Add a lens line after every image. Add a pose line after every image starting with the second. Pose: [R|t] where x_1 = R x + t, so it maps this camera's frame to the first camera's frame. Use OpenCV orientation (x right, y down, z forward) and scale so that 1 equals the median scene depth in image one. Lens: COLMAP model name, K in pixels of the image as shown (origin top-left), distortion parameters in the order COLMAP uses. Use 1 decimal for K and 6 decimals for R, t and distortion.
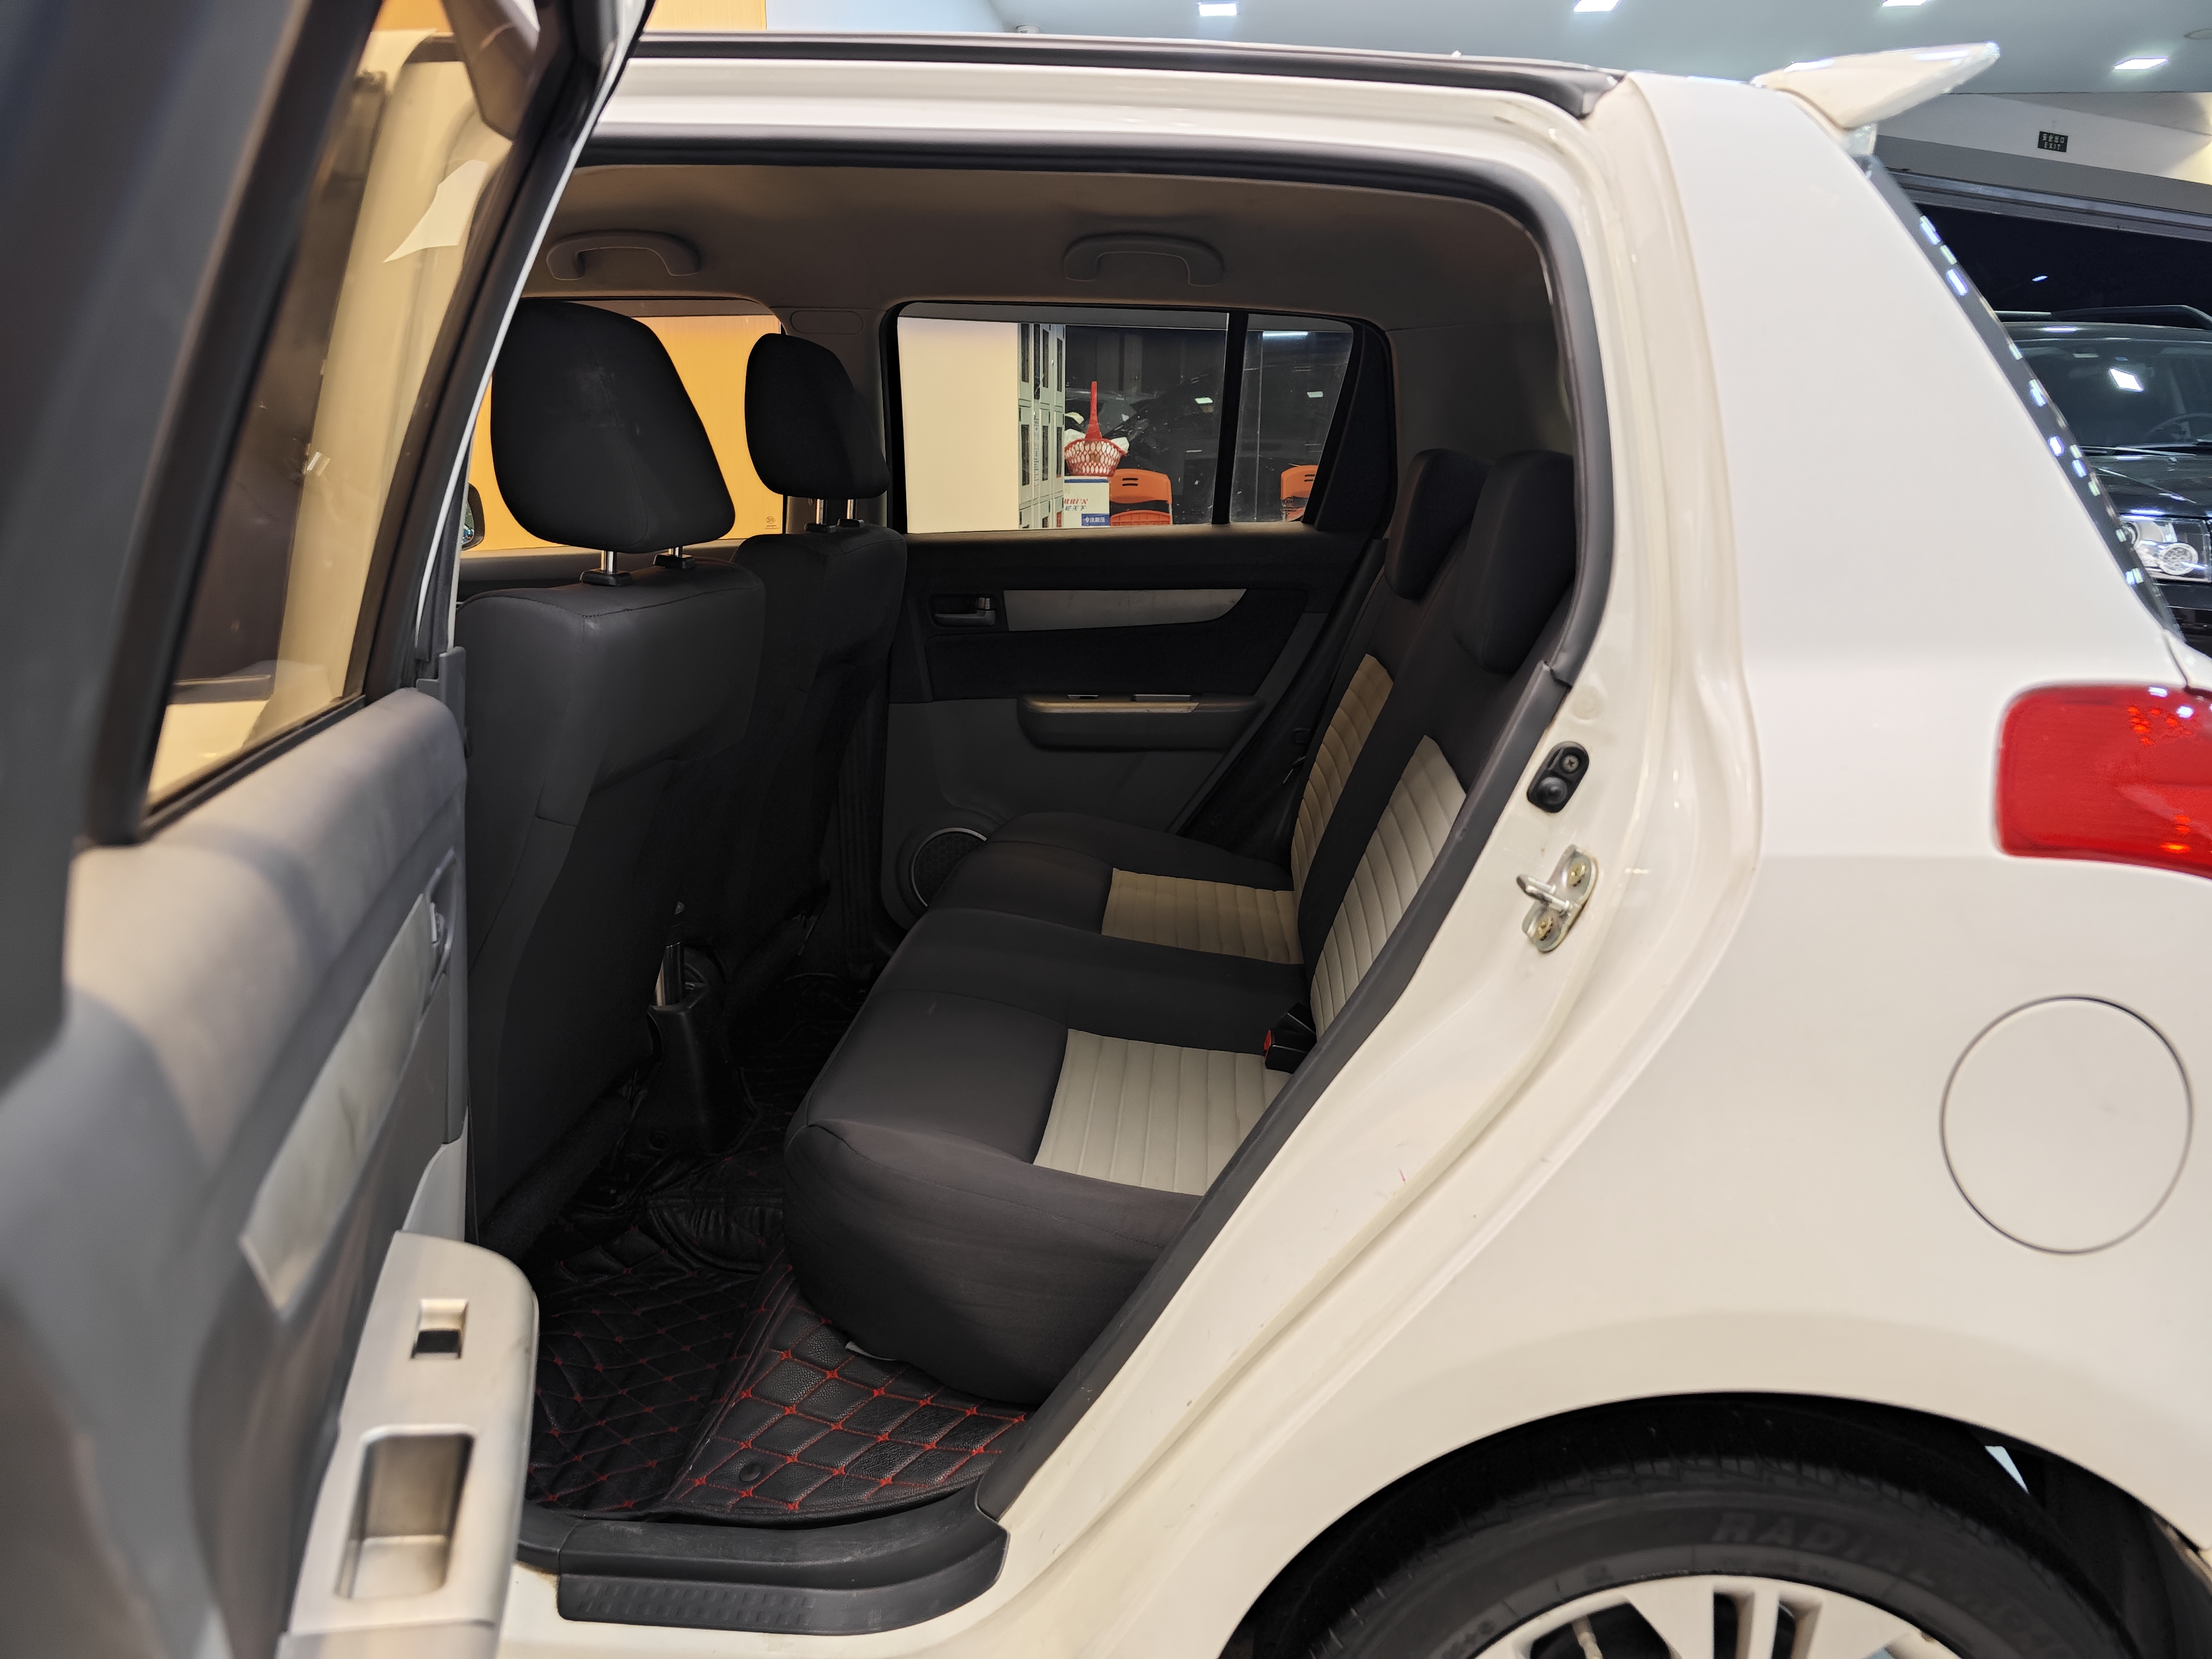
lens RADIAL K [[1533.7, 0, 1105.7], [0, 1533.7, 769.0], [0, 0, 1]] dist [0.089630, -0.001012]
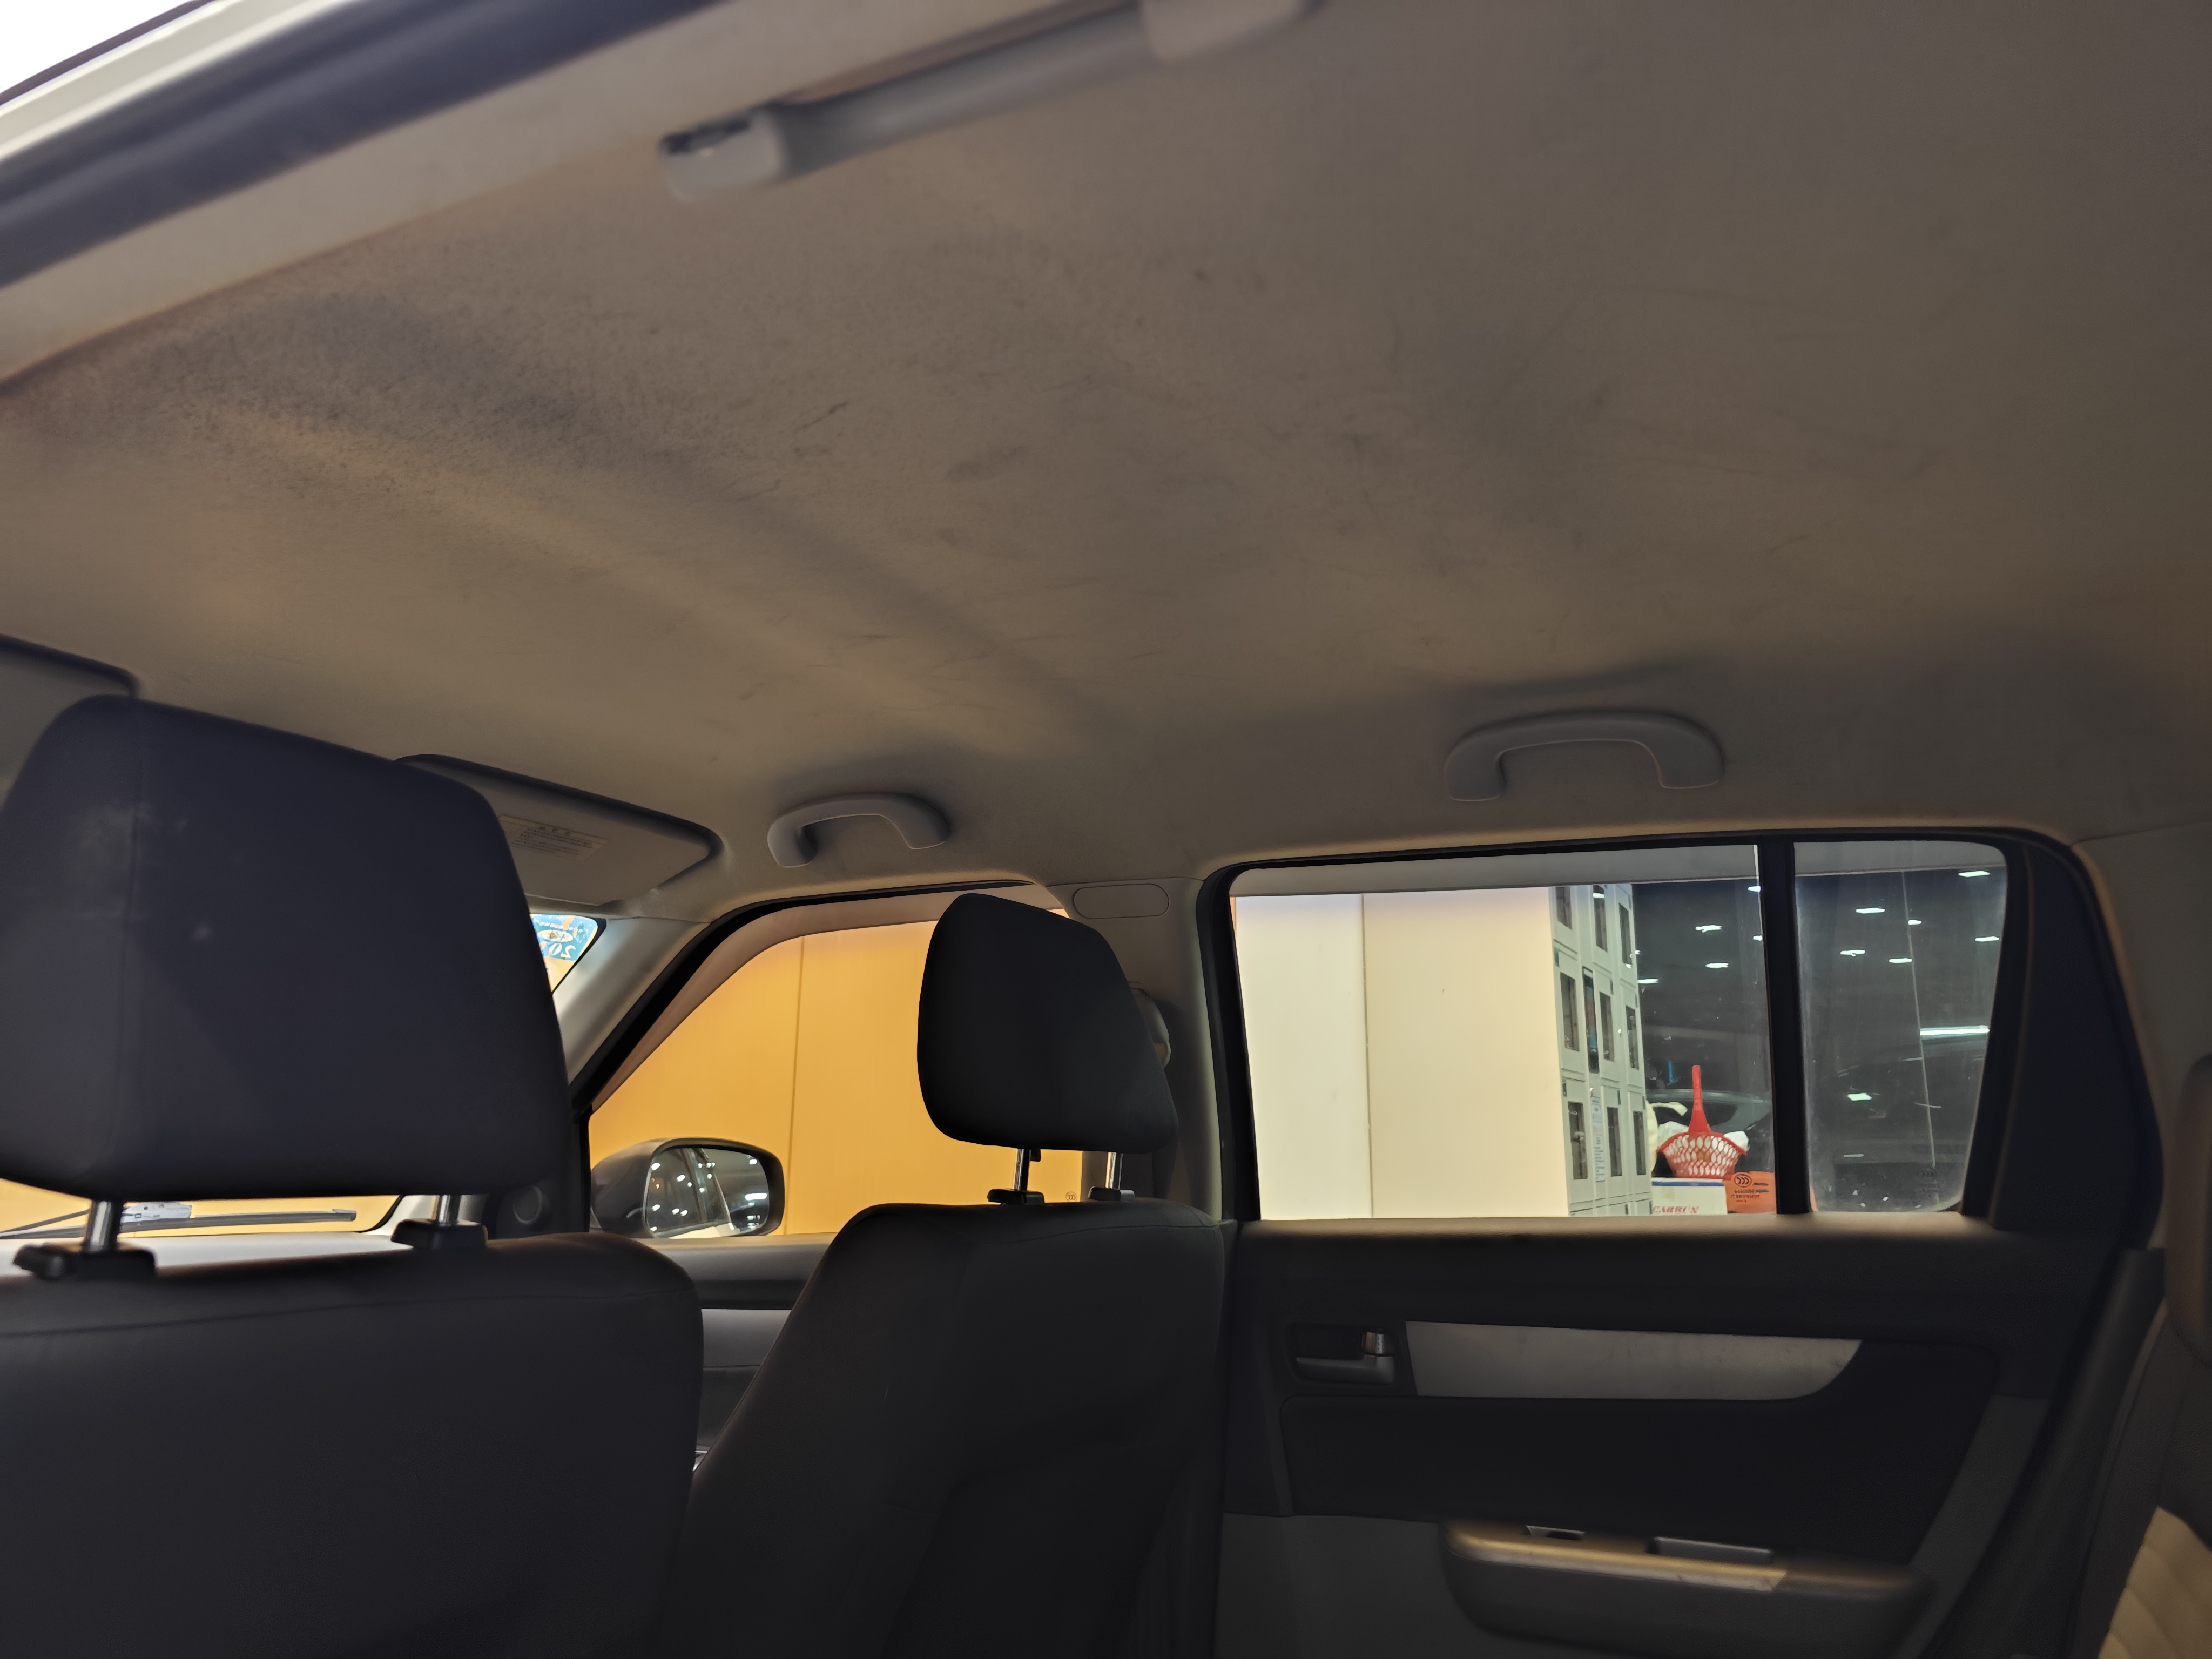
lens RADIAL K [[1515.3, 0, 1105.5], [0, 1515.3, 792.8], [0, 0, 1]] dist [-0.000098, 0.005440]
pose [[0.919801, -0.089141, -0.382125, 0.067303], [-0.084780, 0.905703, -0.415349, -0.048139], [0.383116, 0.414435, 0.825509, 0.387402]]
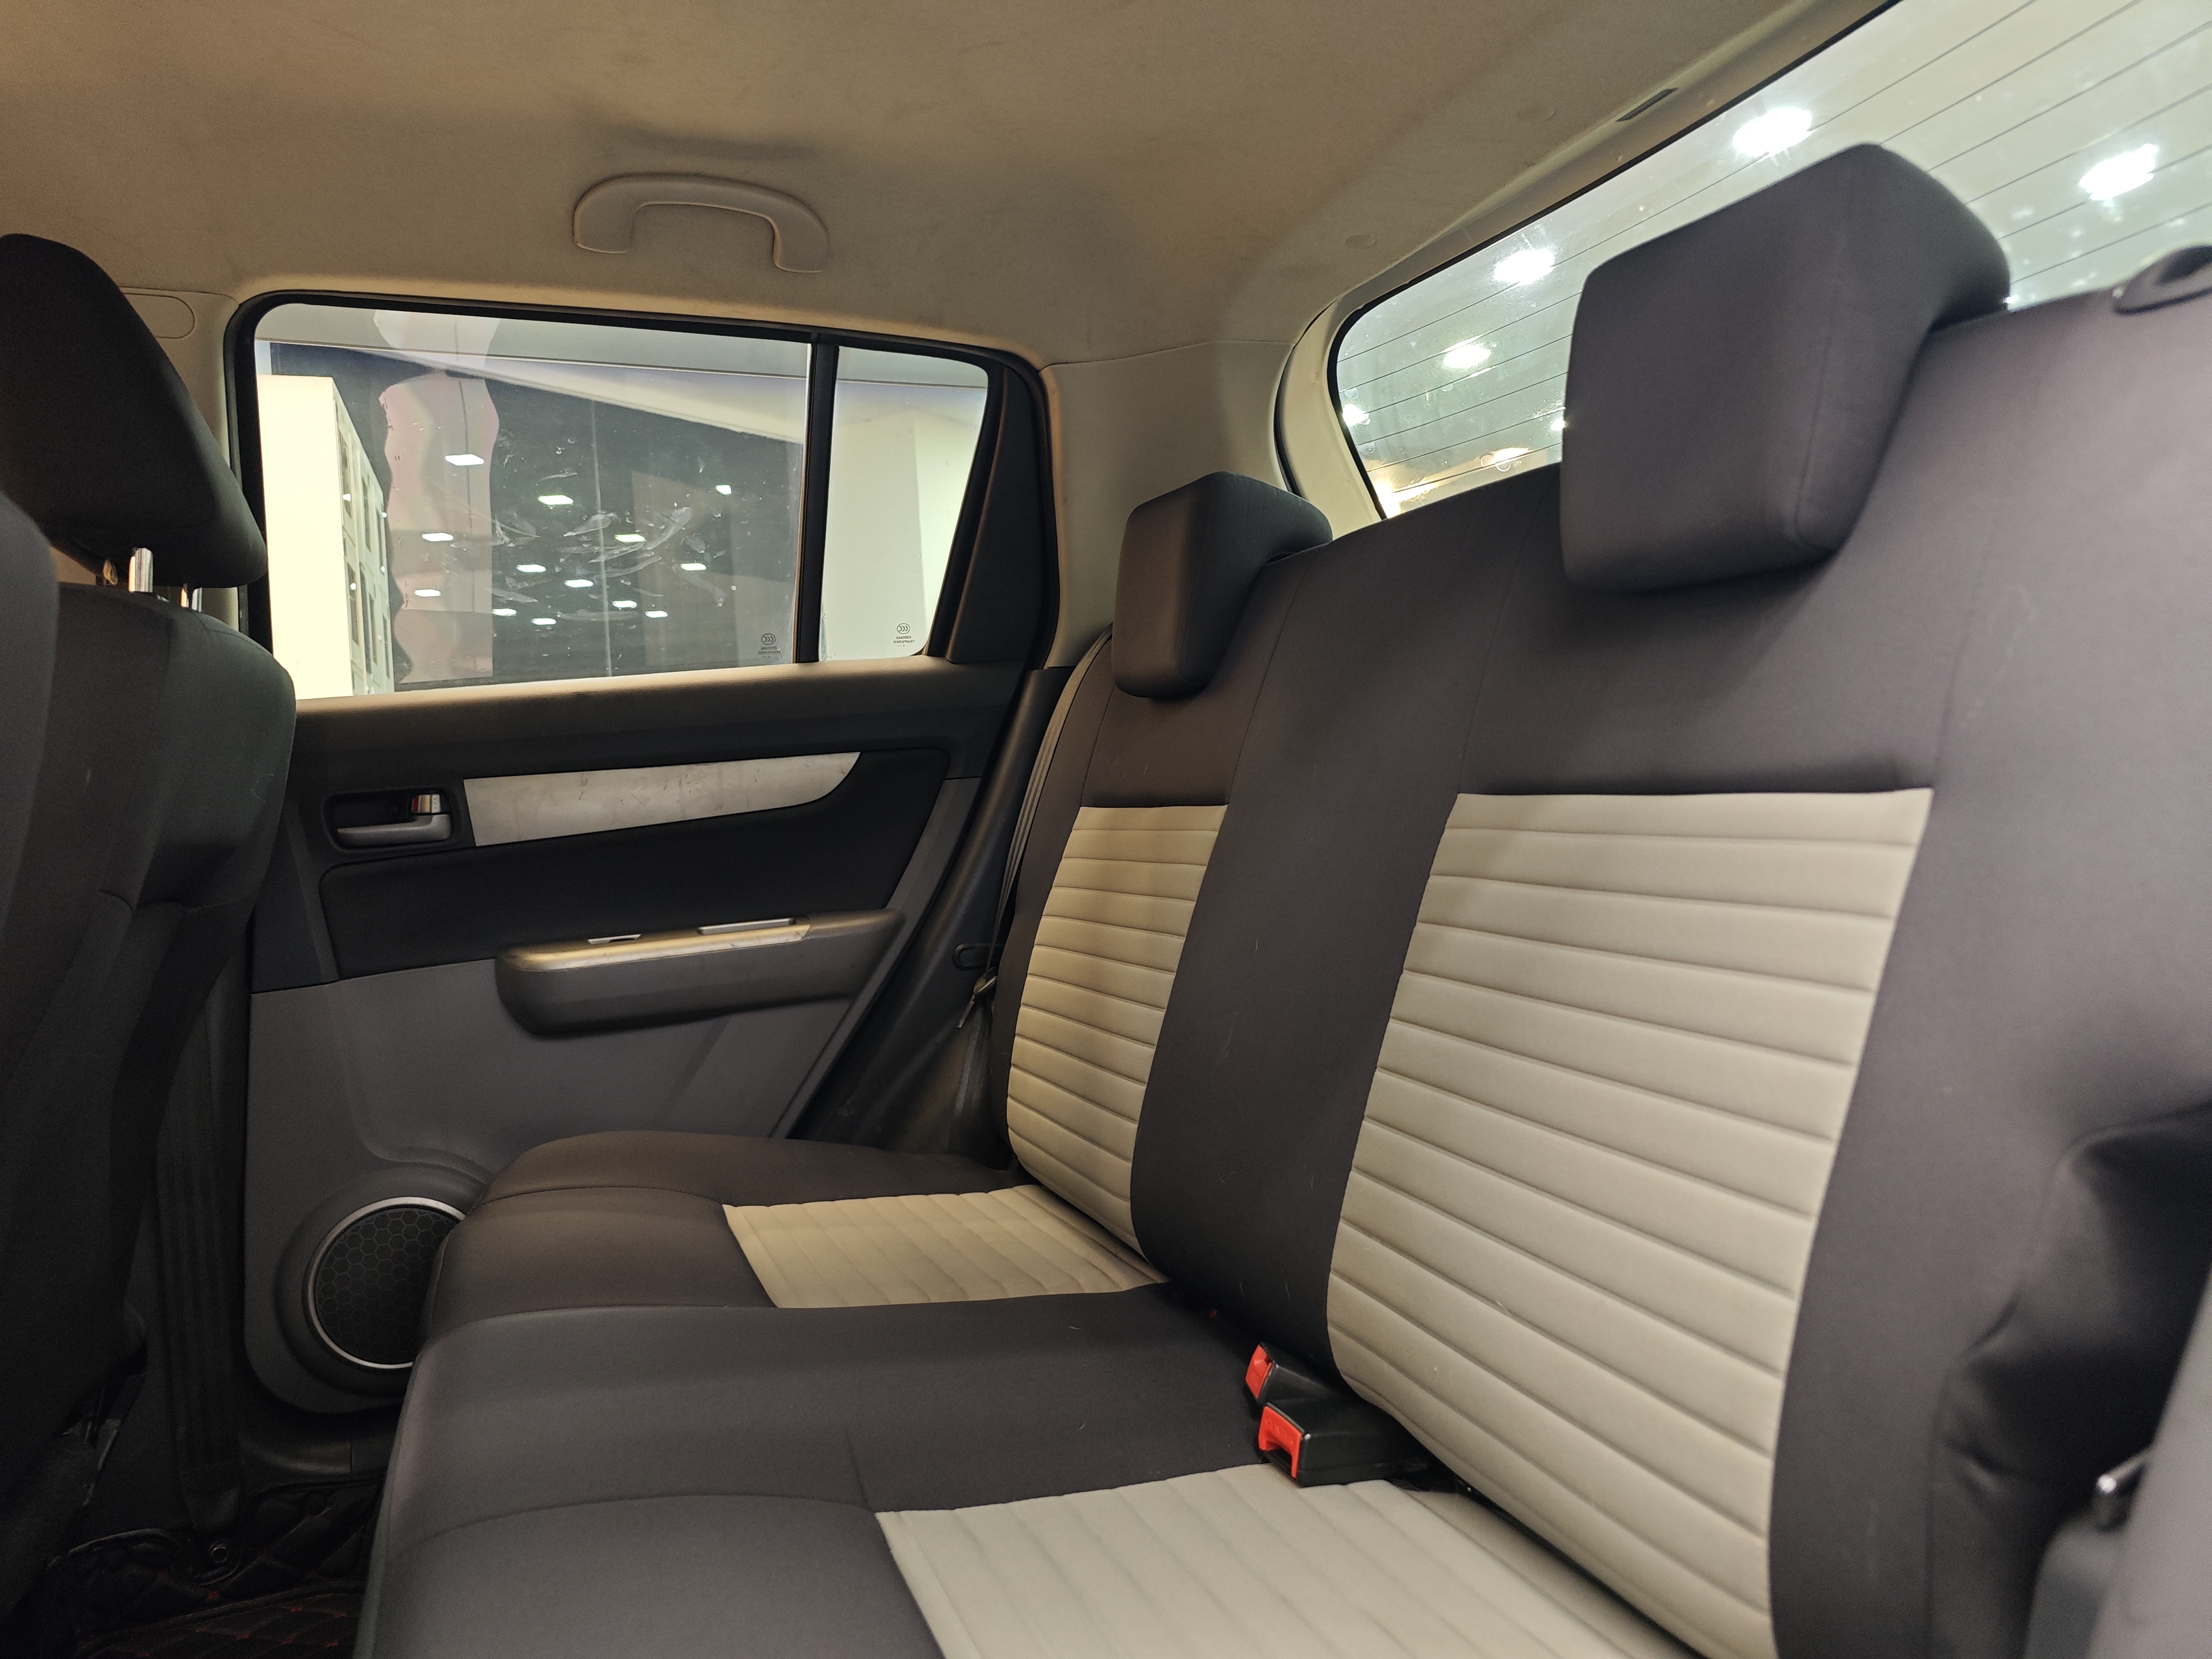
lens RADIAL K [[1515.3, 0, 1105.5], [0, 1515.3, 792.8], [0, 0, 1]] dist [-0.000098, 0.005440]
pose [[0.895681, -0.062174, 0.440330, -0.102189], [0.158922, 0.969542, -0.186366, 0.040077], [-0.415332, 0.236902, 0.878281, 0.367505]]
